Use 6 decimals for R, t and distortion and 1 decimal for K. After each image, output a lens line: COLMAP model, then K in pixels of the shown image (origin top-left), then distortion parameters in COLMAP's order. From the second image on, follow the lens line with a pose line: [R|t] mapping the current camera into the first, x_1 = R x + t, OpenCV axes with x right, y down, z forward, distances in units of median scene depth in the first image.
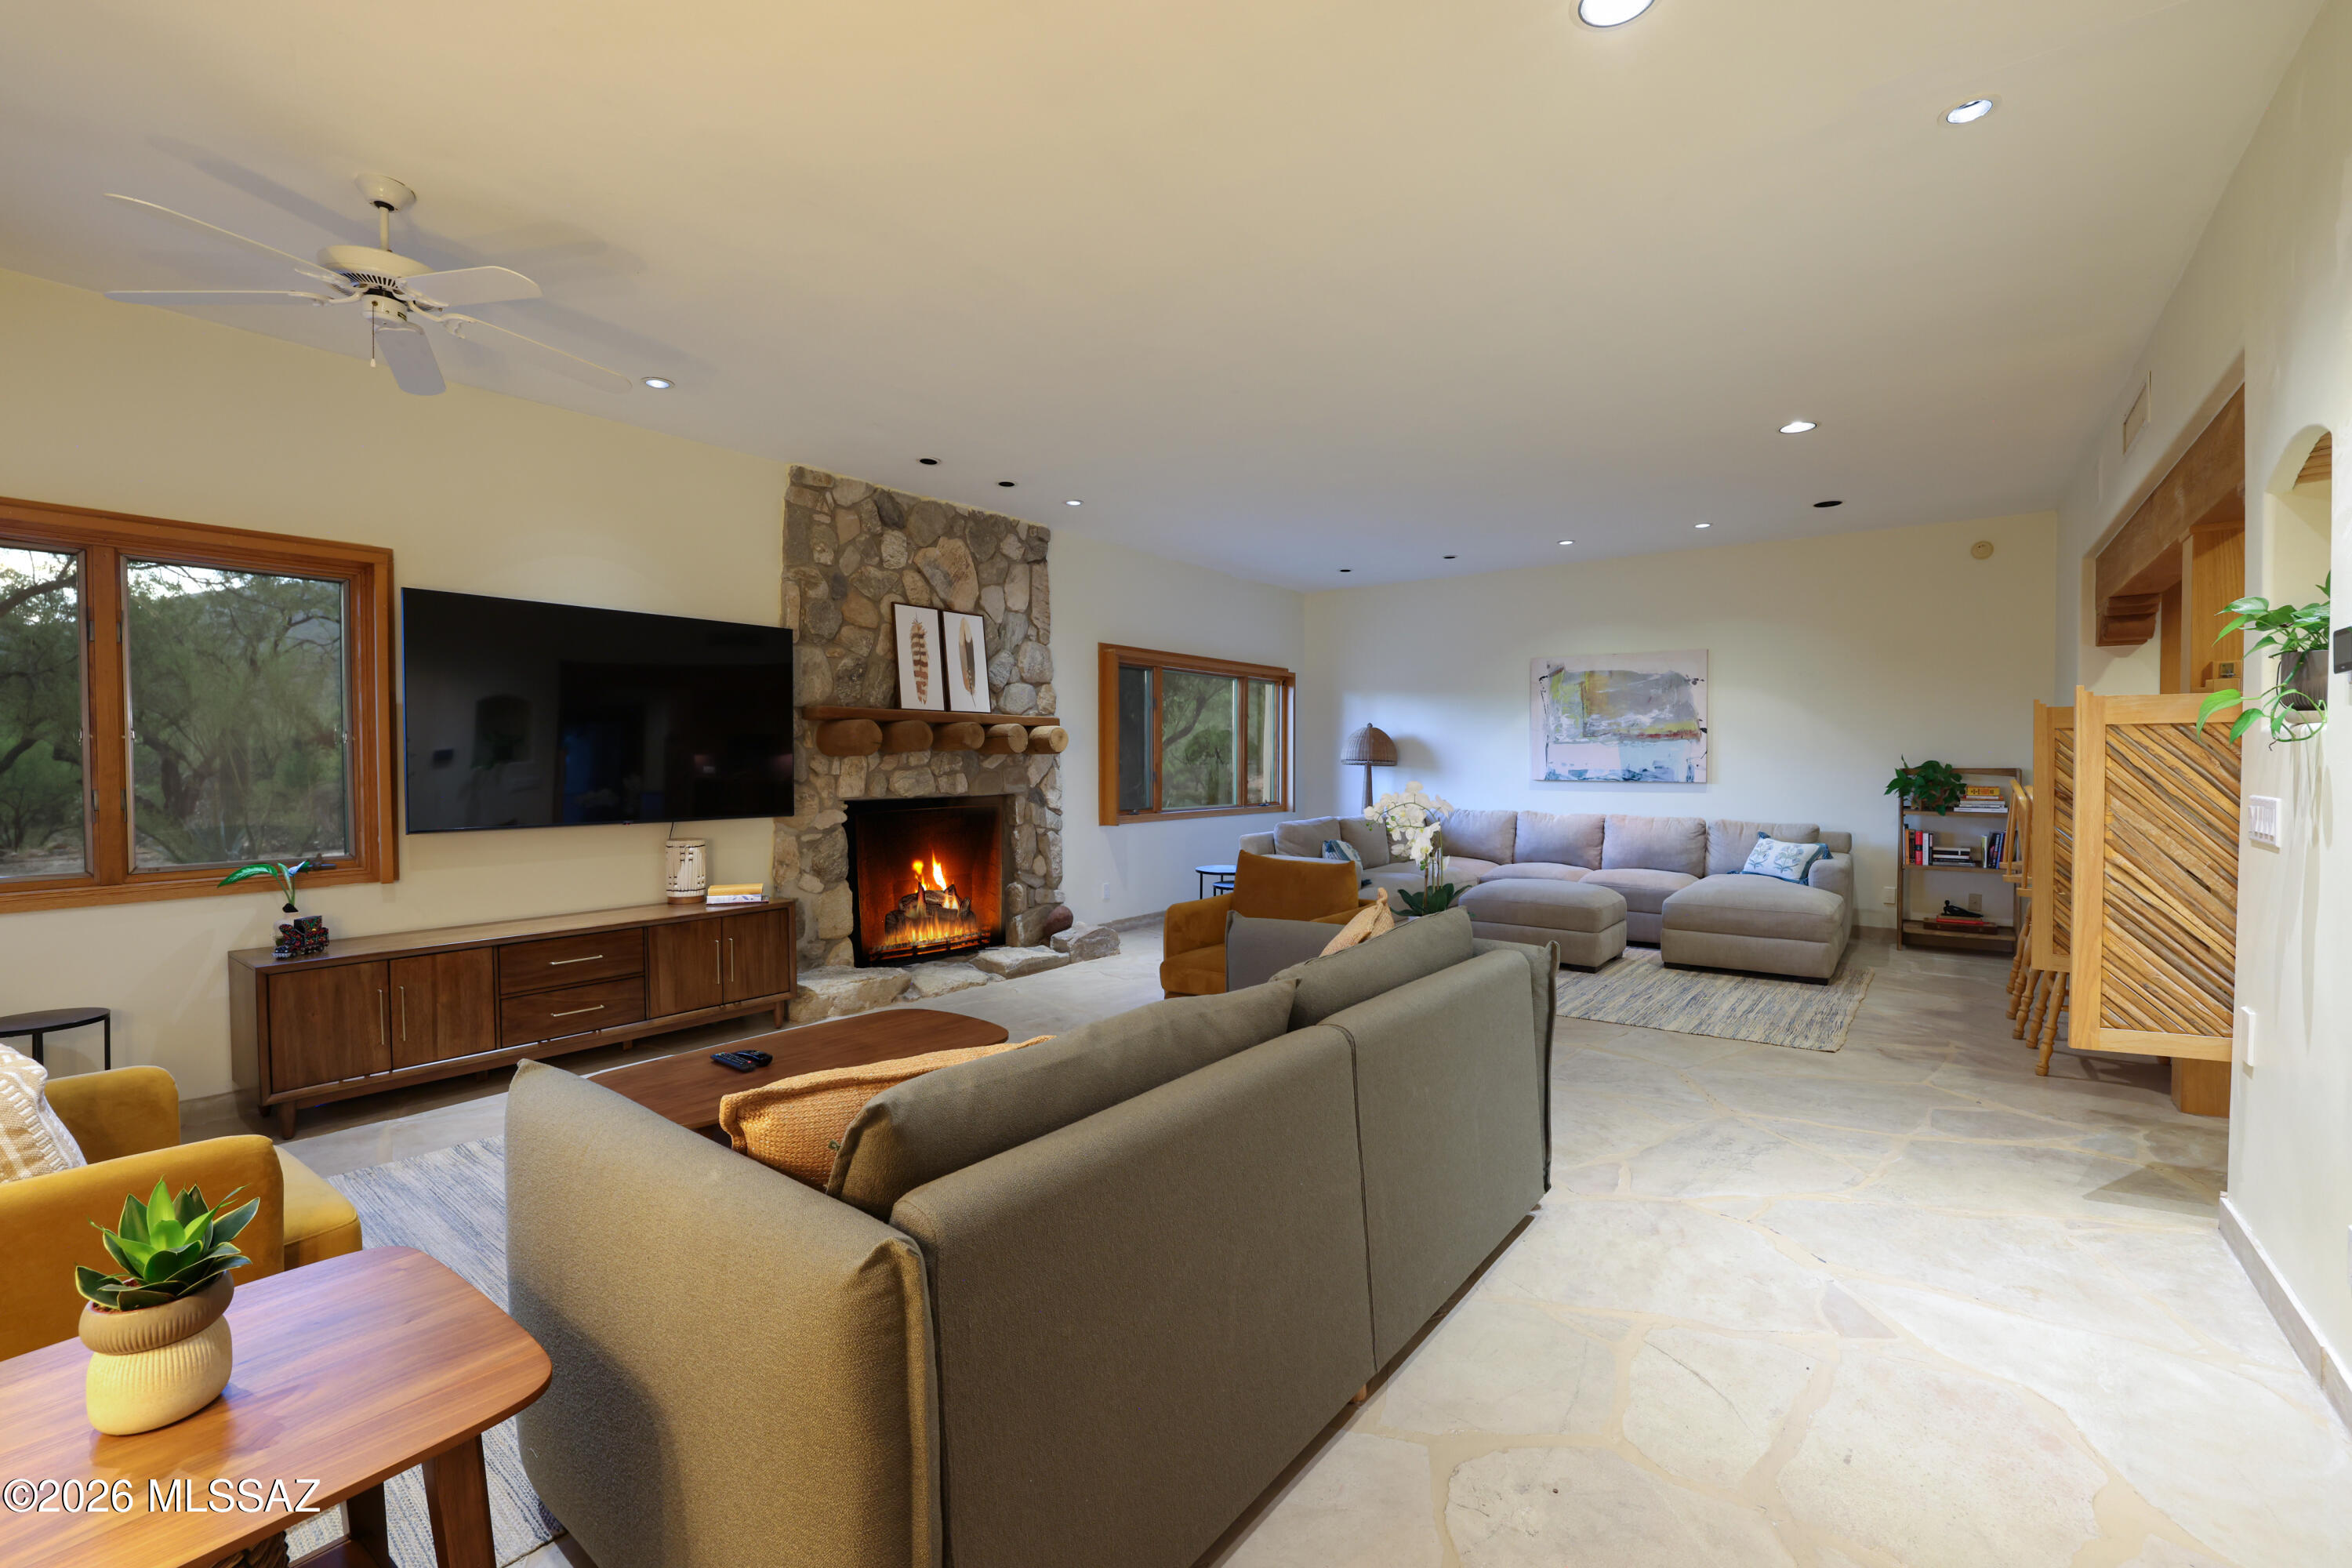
lens RADIAL K [[1017.6, 0, 1165.1], [0, 1017.6, 785.3], [0, 0, 1]] dist [-0.012197, 0.006066]
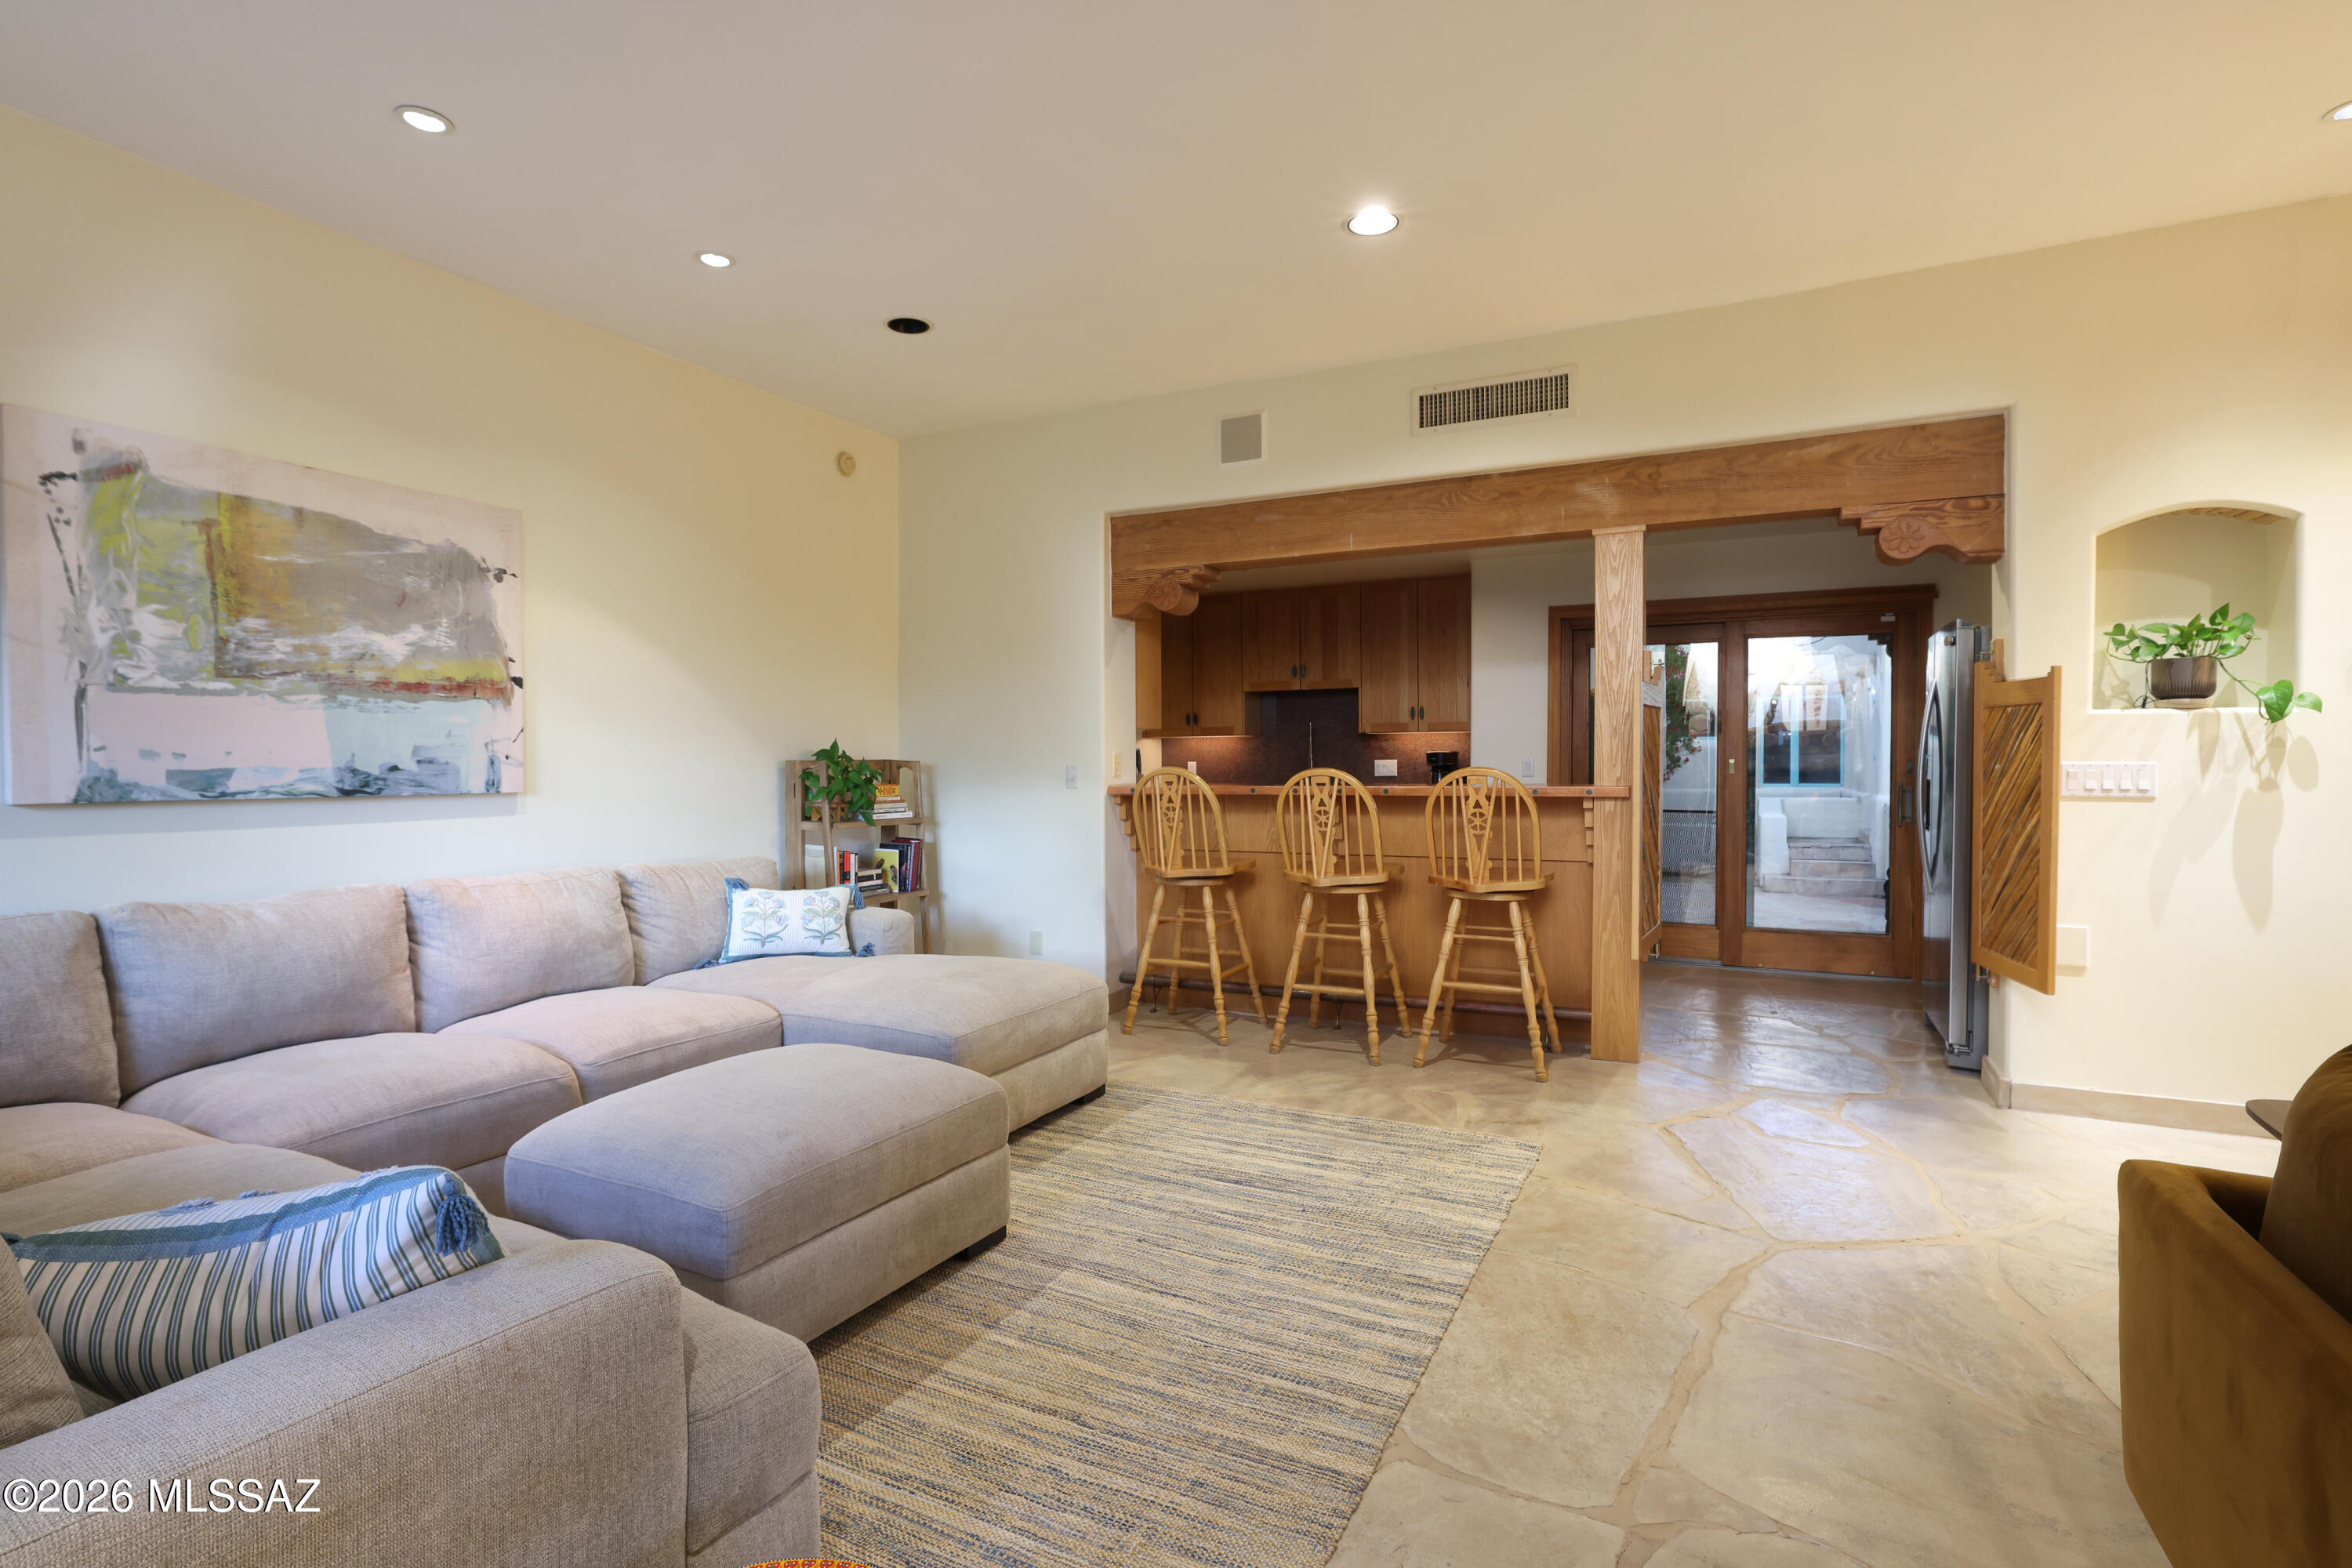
lens RADIAL K [[1151.8, 0, 1167.6], [0, 1151.8, 765.5], [0, 0, 1]] dist [-0.000357, -0.001142]
pose [[-0.210682, -0.008719, 0.977516, -0.053819], [0.021378, 0.999680, 0.013524, -0.015694], [-0.977321, 0.023747, -0.210428, 0.795070]]
